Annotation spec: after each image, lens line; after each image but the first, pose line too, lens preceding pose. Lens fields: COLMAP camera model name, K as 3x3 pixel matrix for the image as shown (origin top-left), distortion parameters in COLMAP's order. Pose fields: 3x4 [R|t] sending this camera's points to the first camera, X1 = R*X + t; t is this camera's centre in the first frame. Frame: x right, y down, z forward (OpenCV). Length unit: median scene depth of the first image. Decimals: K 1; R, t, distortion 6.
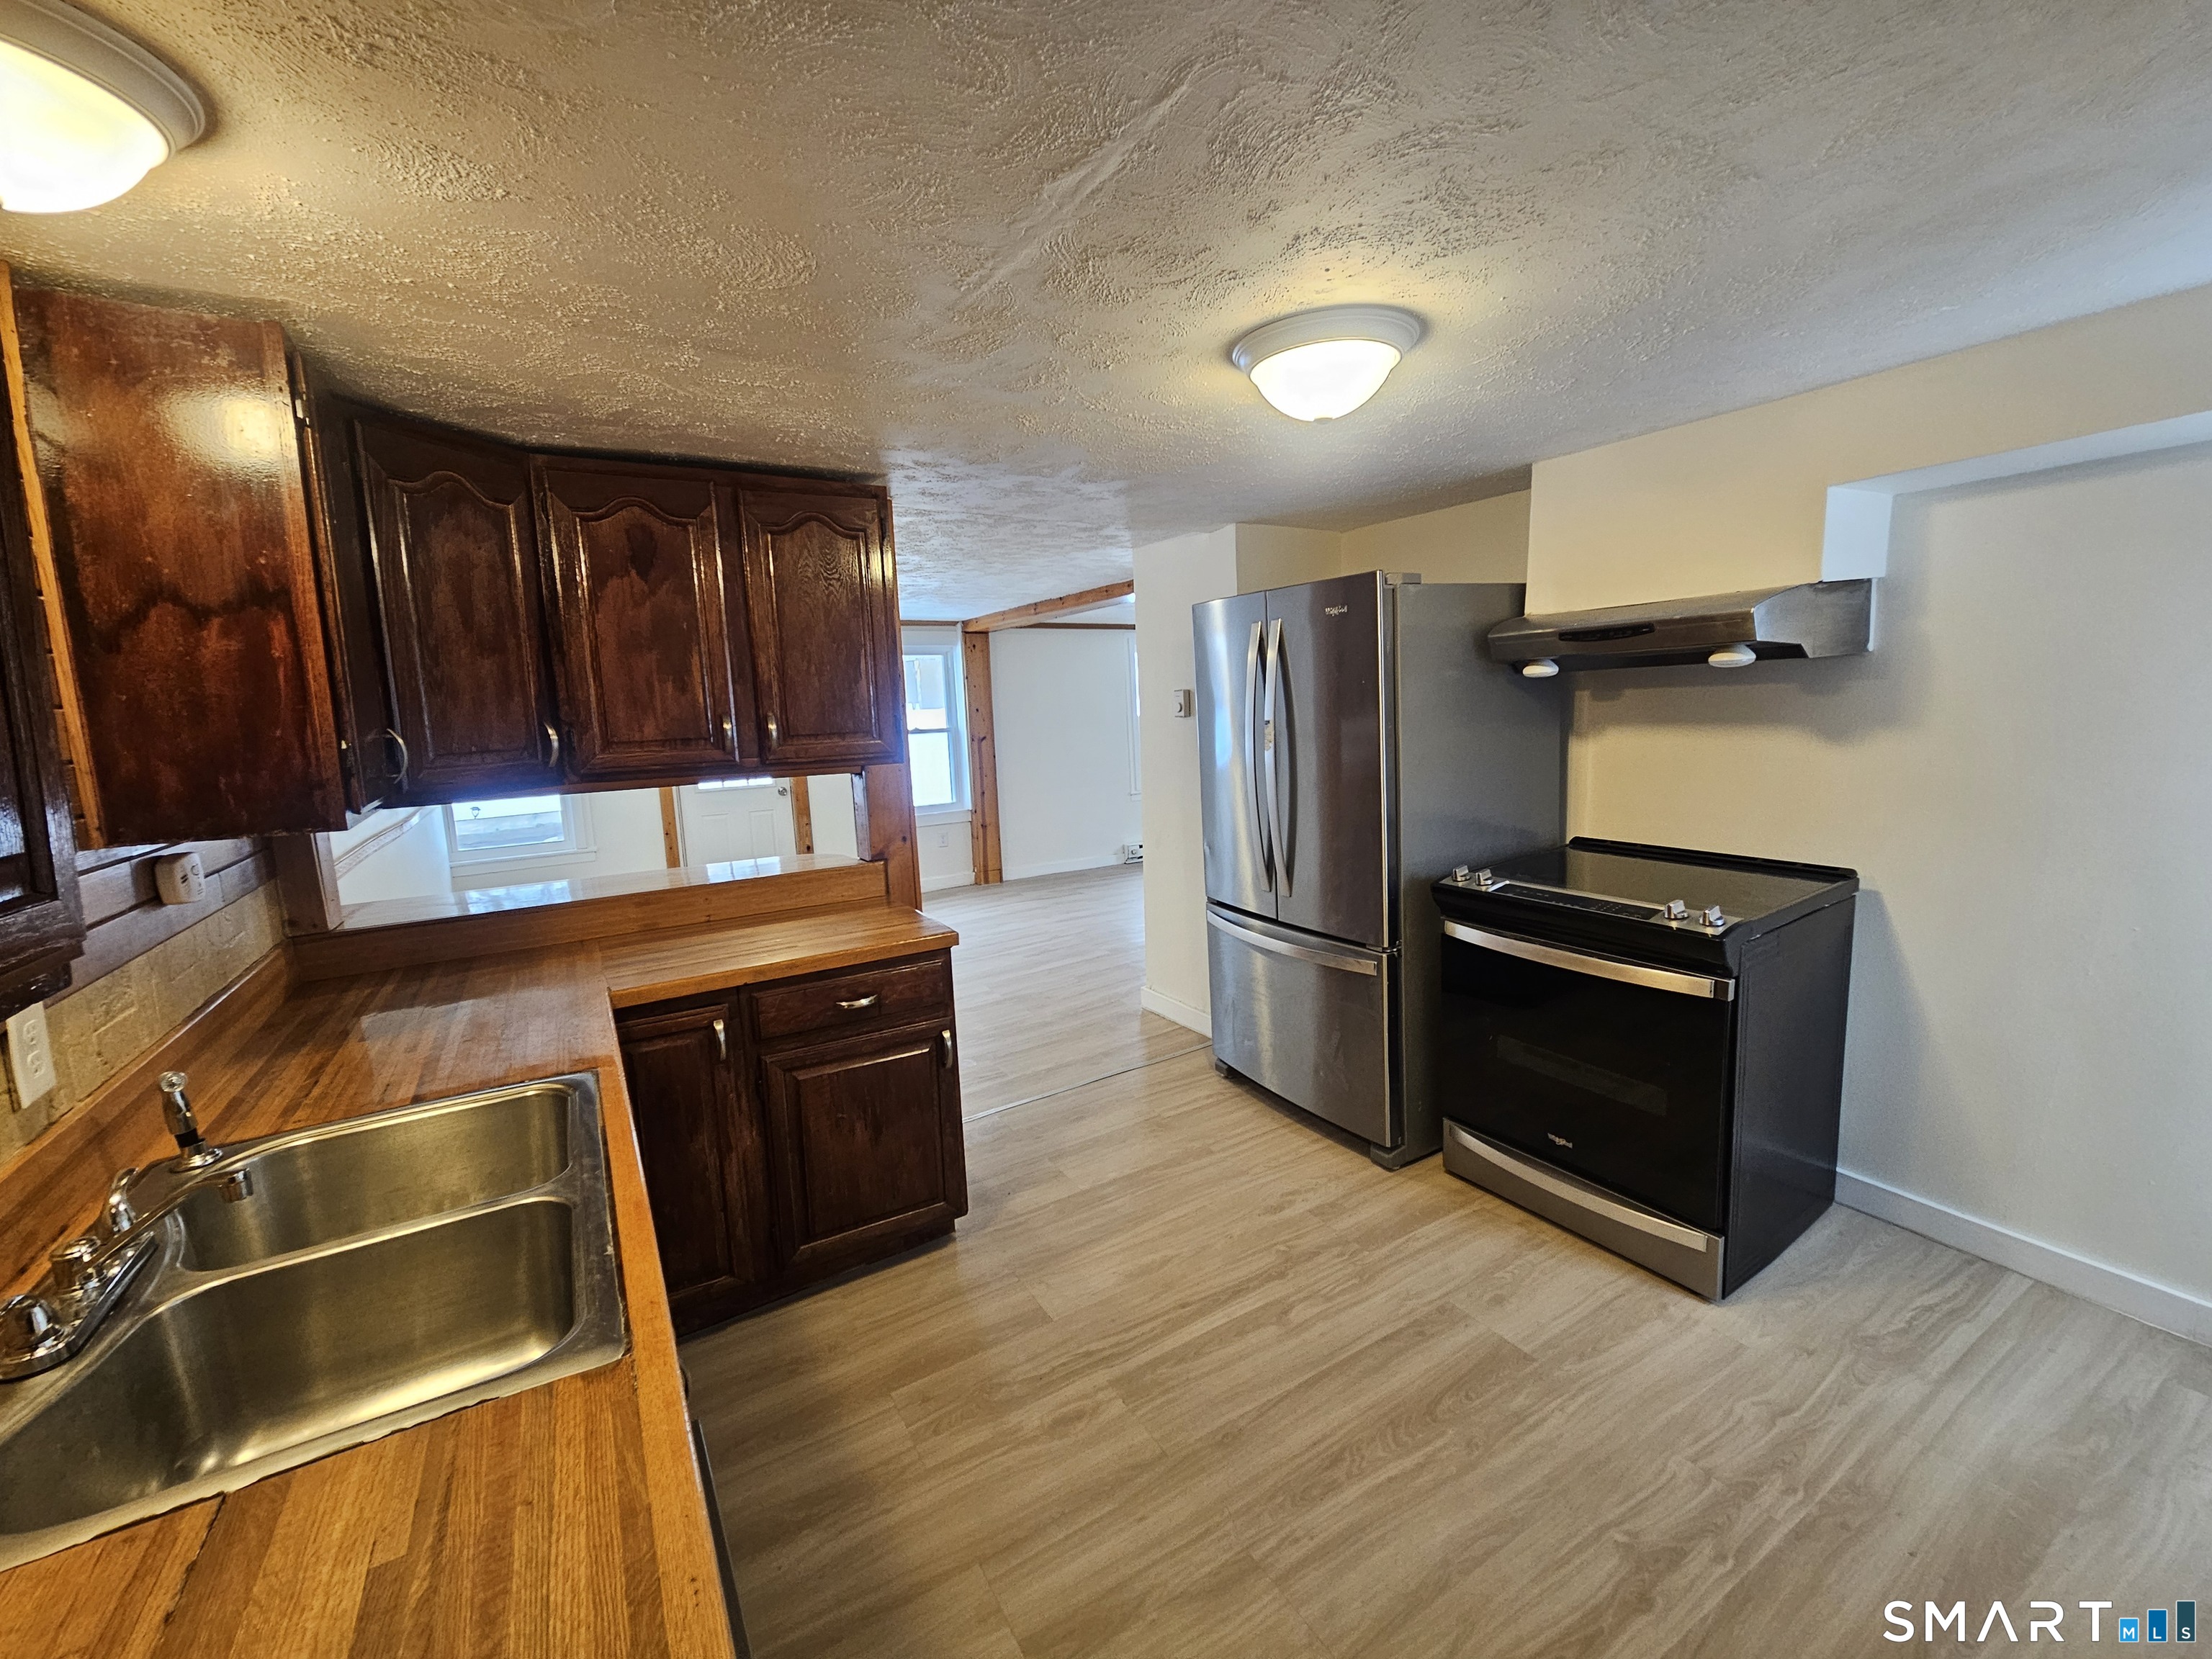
lens RADIAL K [[911.4, 0, 1111.6], [0, 911.4, 837.4], [0, 0, 1]] dist [0.002557, 0.000184]
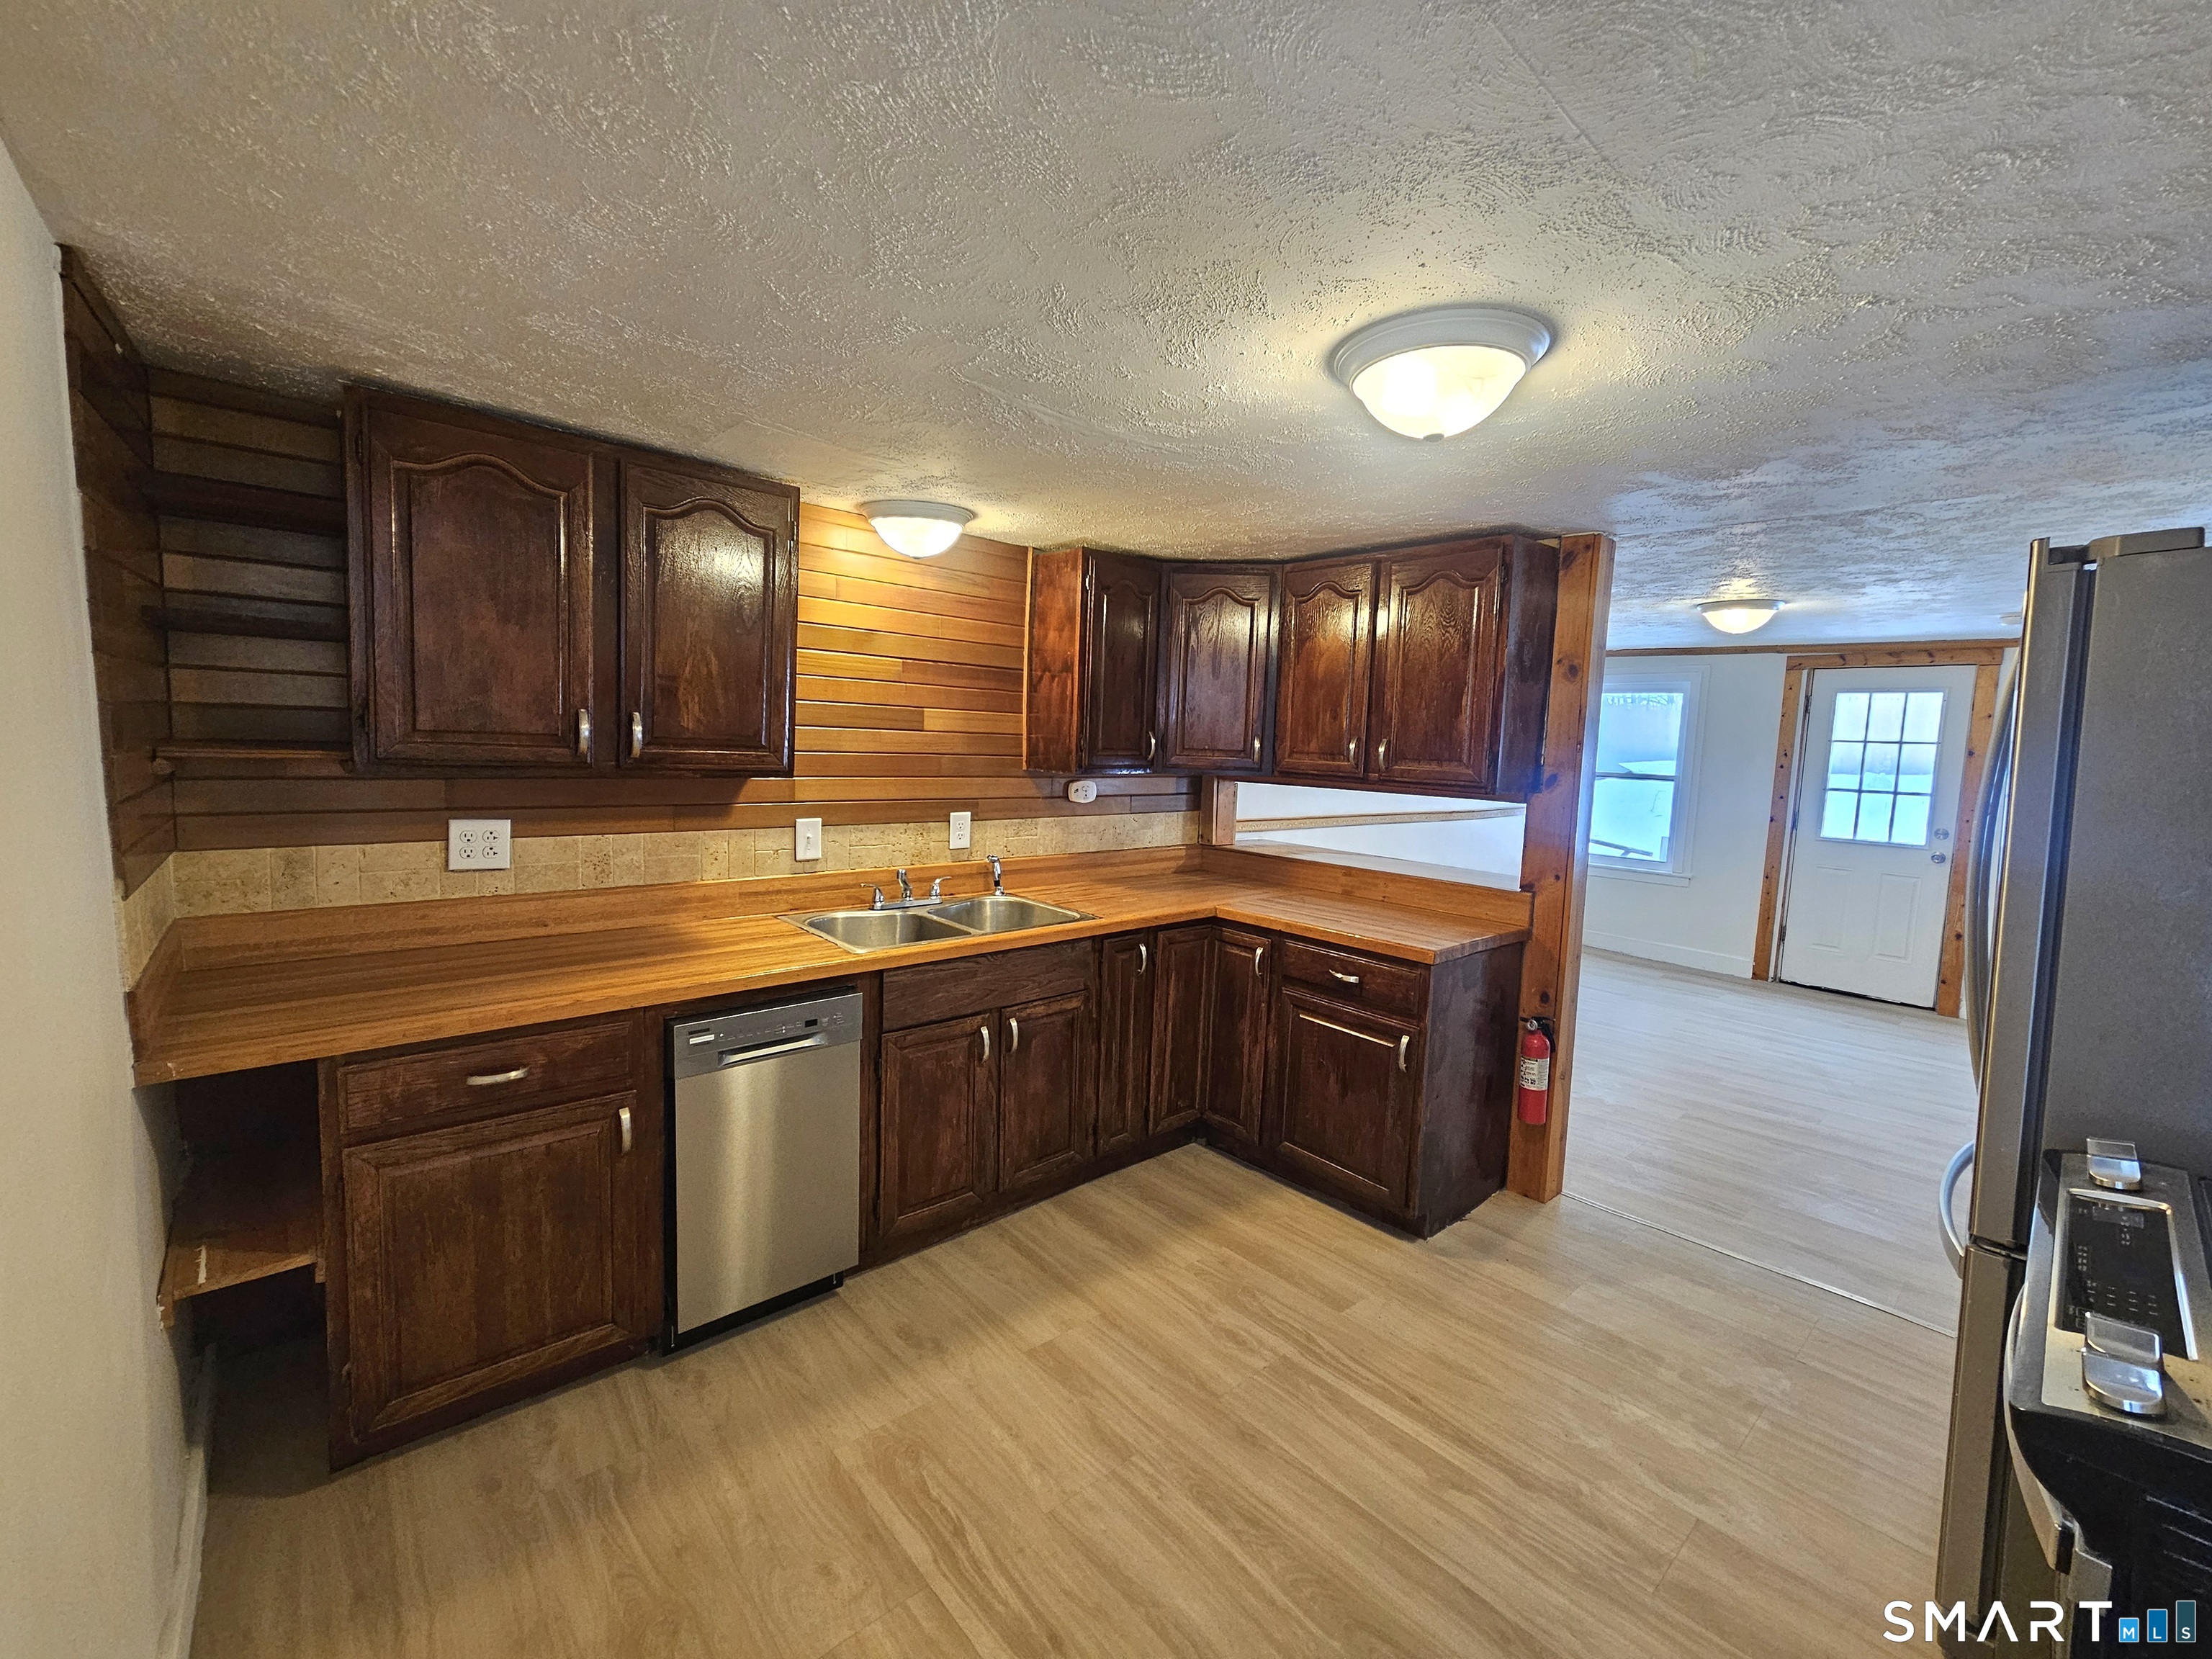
lens RADIAL K [[911.4, 0, 1111.6], [0, 911.4, 840.6], [0, 0, 1]] dist [0.002557, 0.000184]
pose [[0.181994, 0.162252, -0.969821, 0.867832], [-0.187770, 0.973877, 0.127694, -0.099066], [0.965205, 0.158864, 0.207706, 0.448445]]
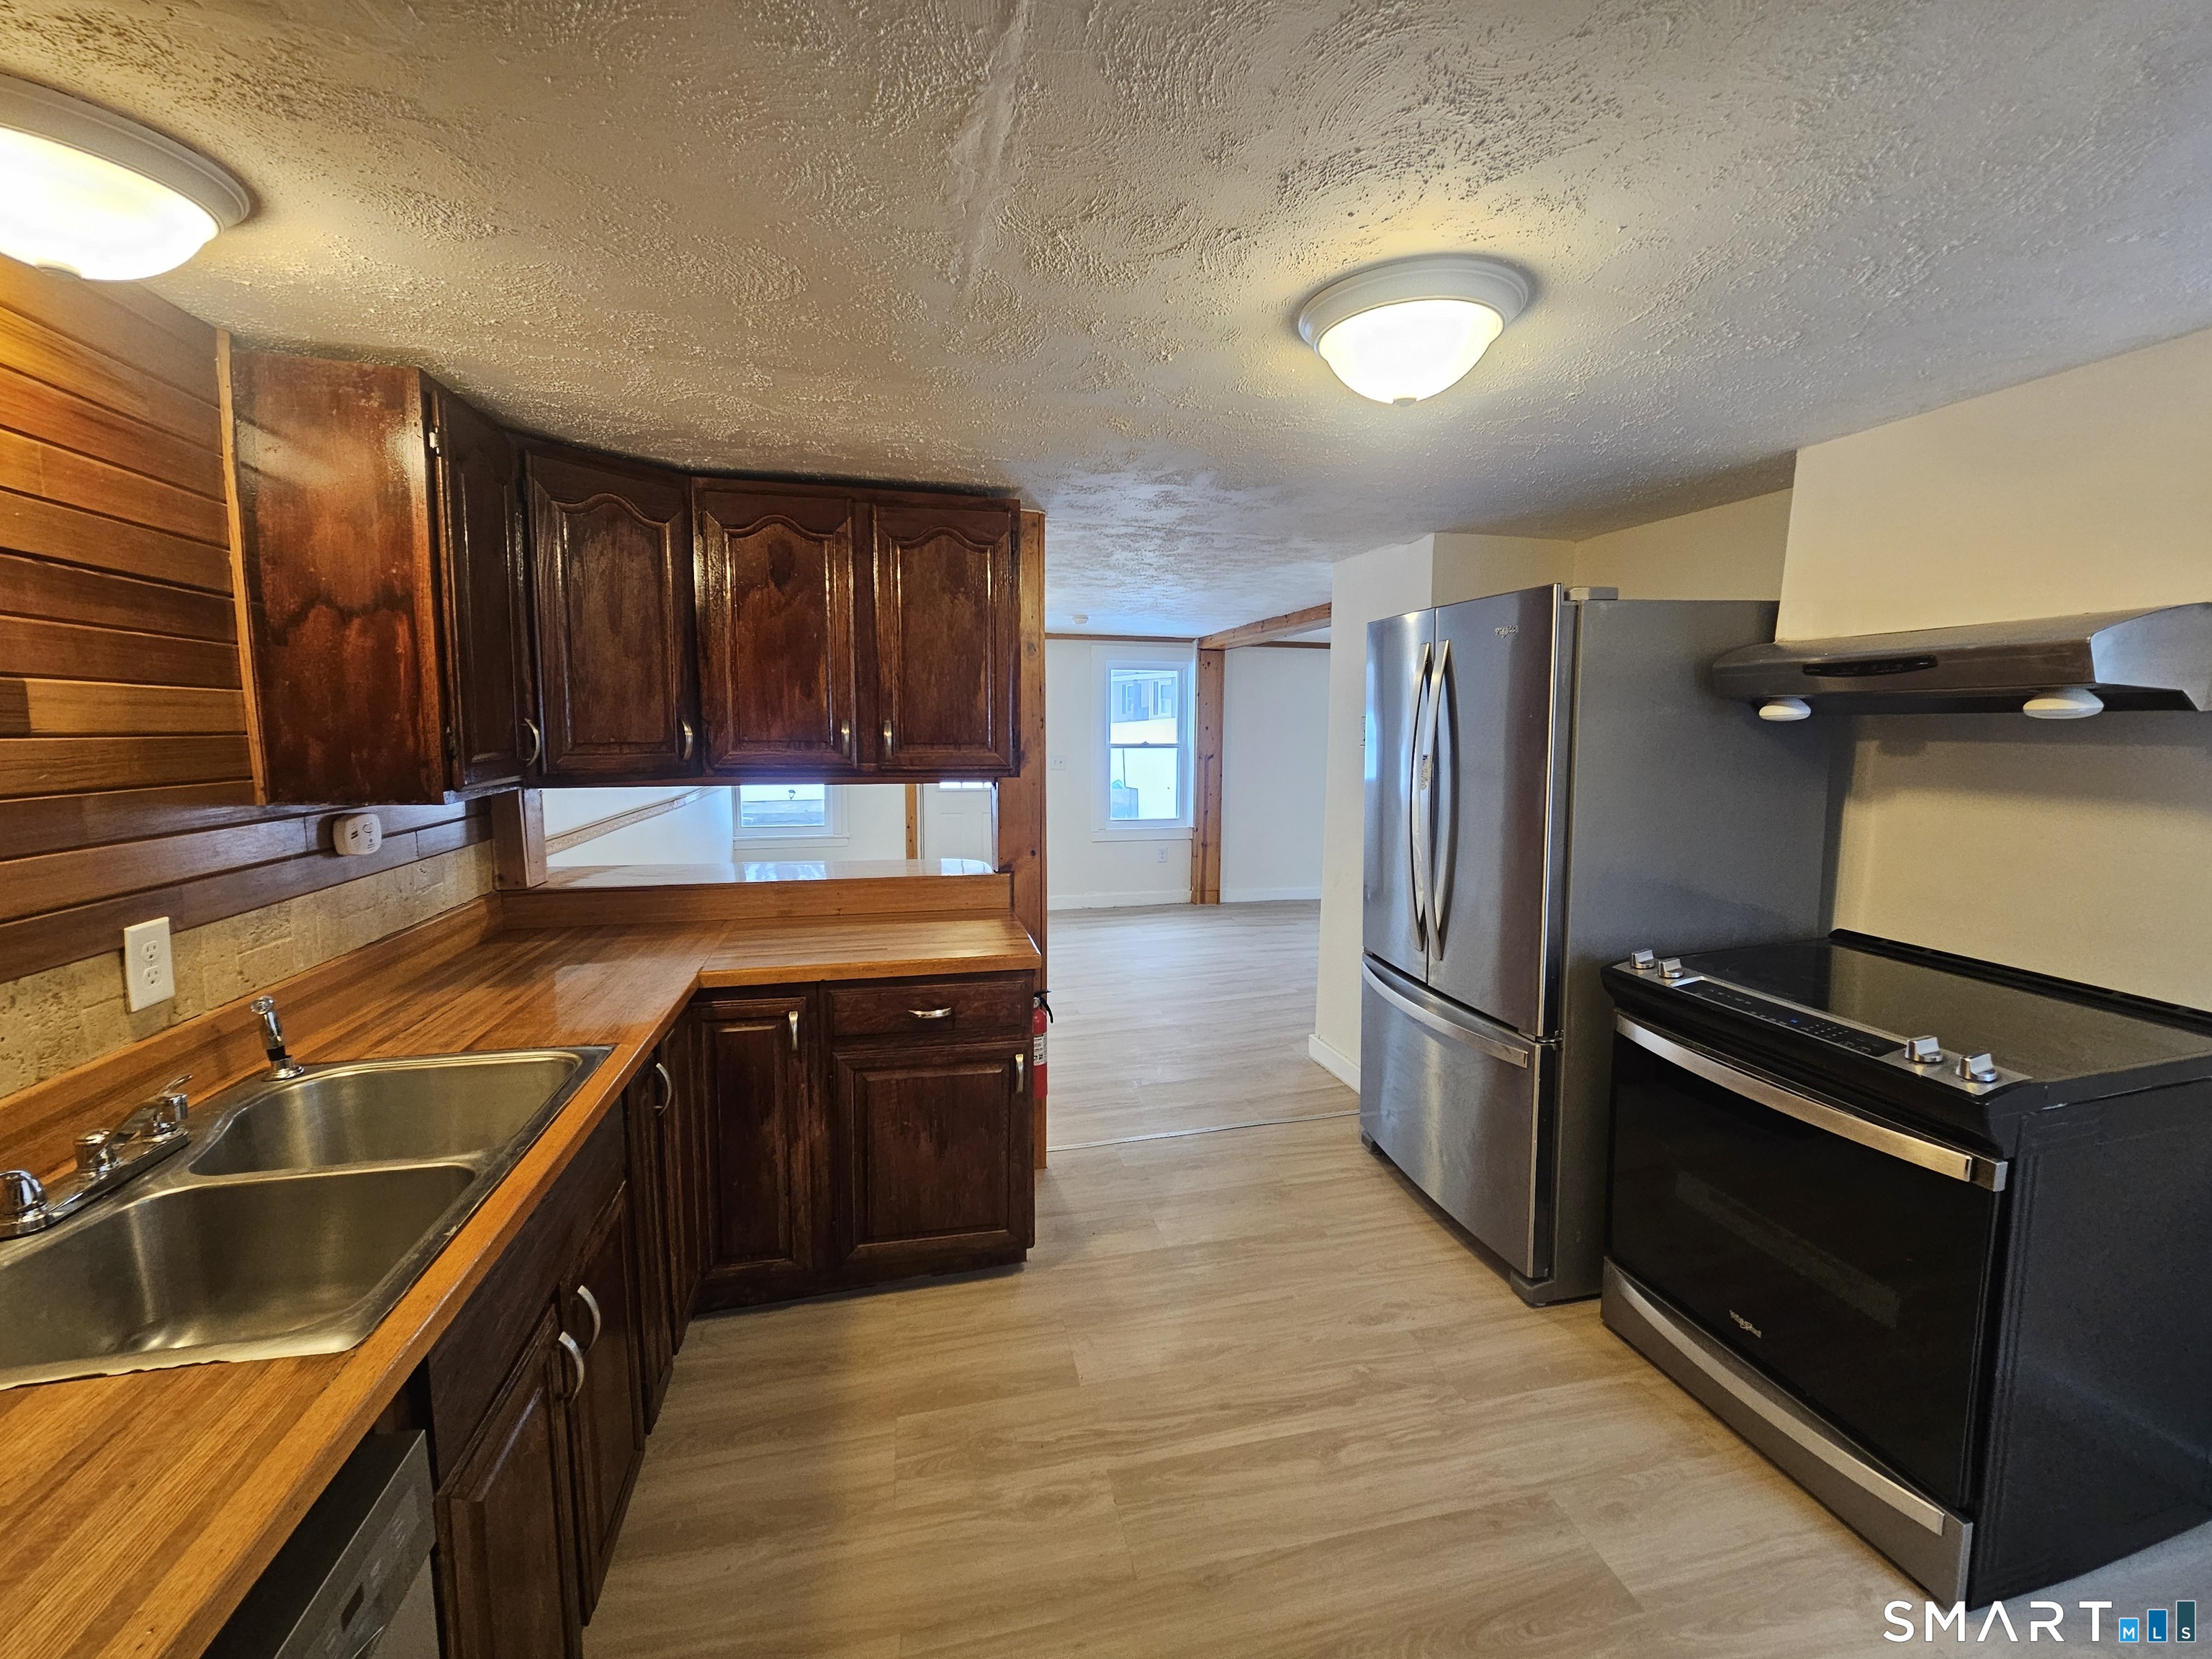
lens RADIAL K [[911.4, 0, 1110.1], [0, 911.4, 835.5], [0, 0, 1]] dist [0.002557, 0.000184]
pose [[0.949638, 0.084874, -0.301637, 0.205644], [-0.090998, 0.995831, -0.006284, -0.025907], [0.299846, 0.033416, 0.953402, 0.108244]]
